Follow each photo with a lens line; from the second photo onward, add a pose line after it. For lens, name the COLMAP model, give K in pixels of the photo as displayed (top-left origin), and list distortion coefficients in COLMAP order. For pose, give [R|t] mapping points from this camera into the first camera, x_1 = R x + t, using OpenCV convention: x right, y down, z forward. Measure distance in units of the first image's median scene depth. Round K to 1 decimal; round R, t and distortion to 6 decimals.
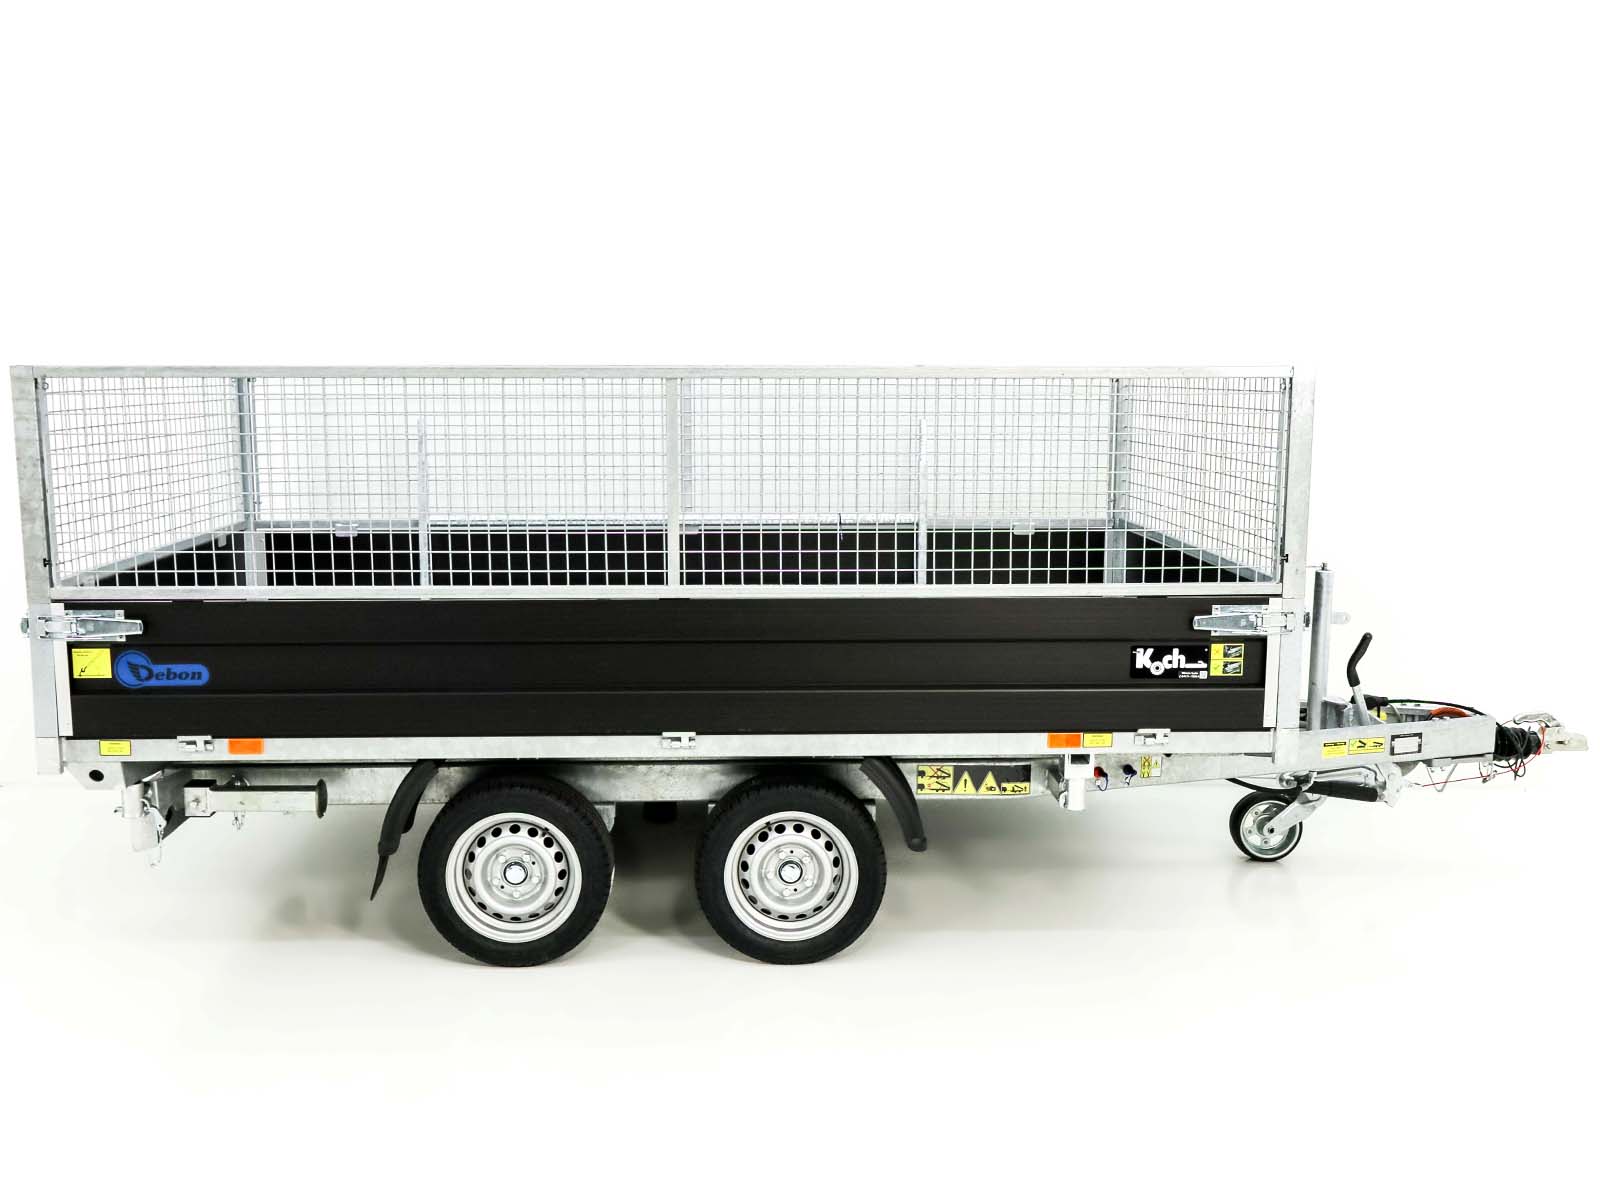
lens RADIAL K [[1494.6, 0, 800.0], [0, 1494.6, 600.0], [0, 0, 1]] dist [0.049804, -0.002492]
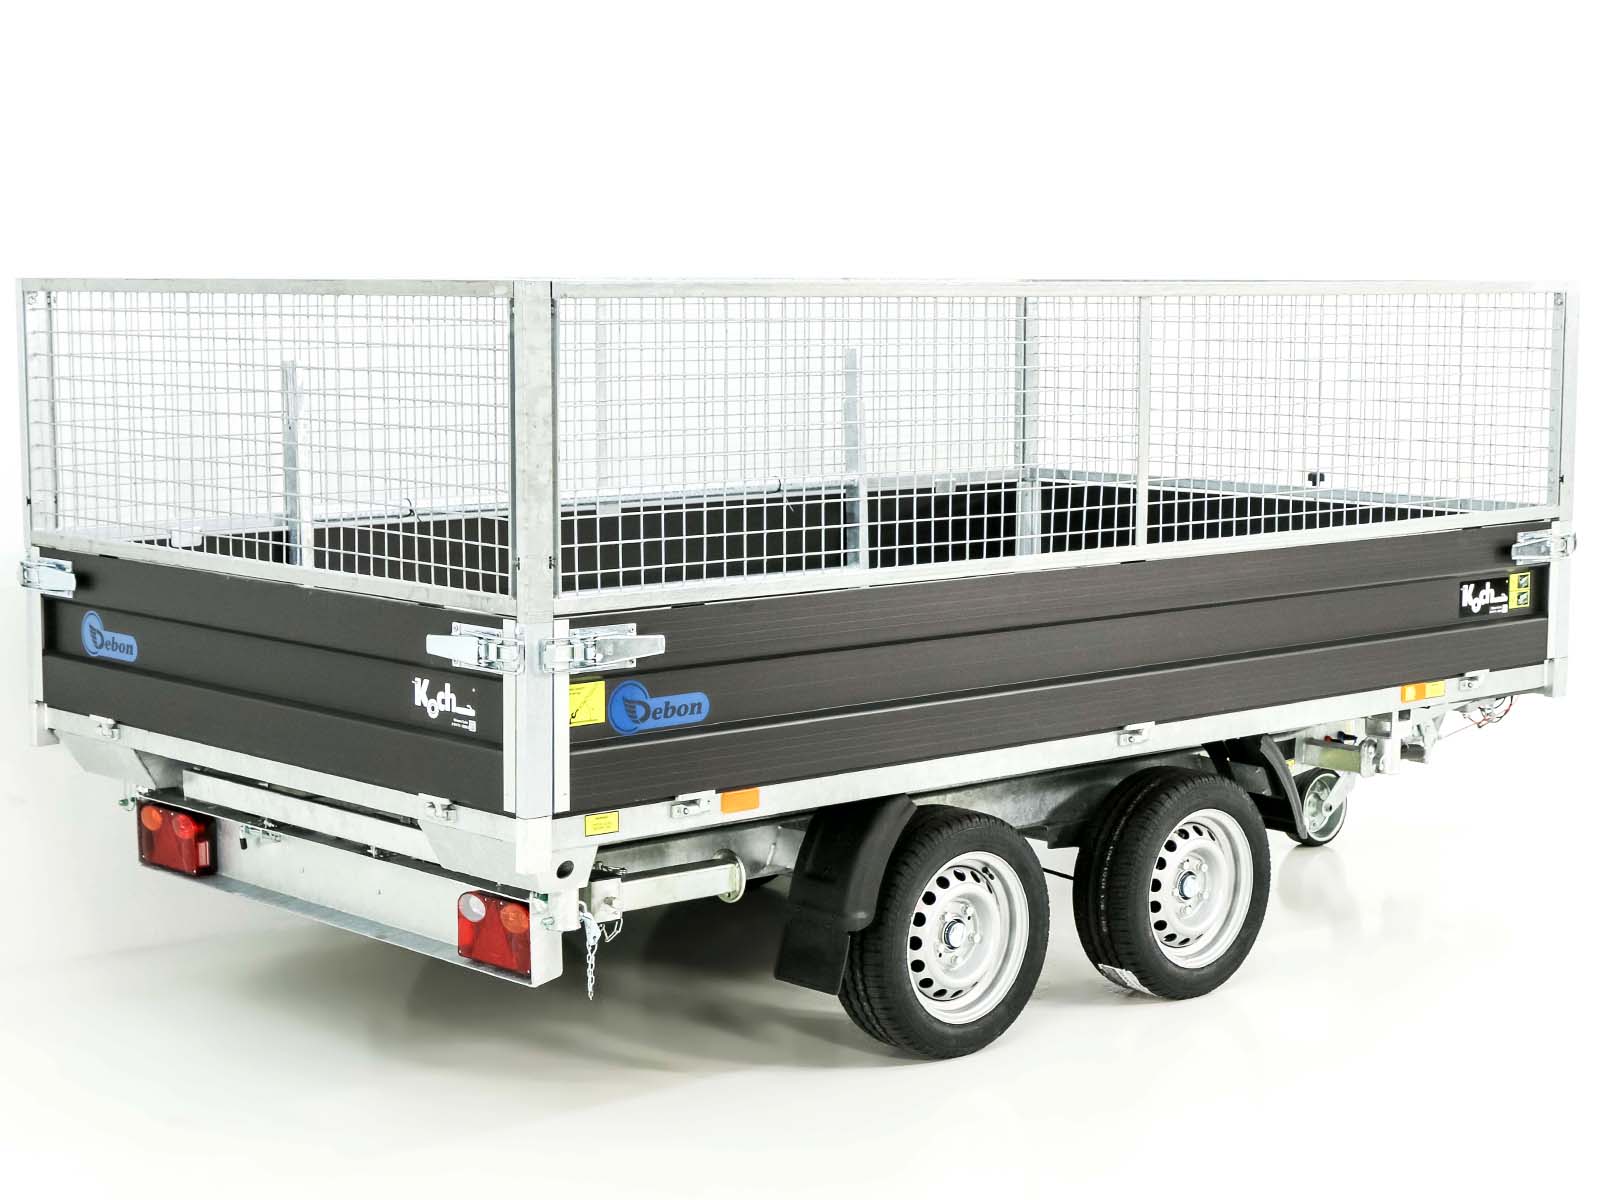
lens RADIAL K [[2726.5, 0, 800.0], [0, 2726.5, 600.0], [0, 0, 1]] dist [-0.007905, 0.032762]
pose [[0.762365, -0.071275, 0.643210, -1.179446], [0.092969, 0.995669, 0.000140, 0.002748], [-0.640434, 0.059692, 0.765690, -0.037085]]
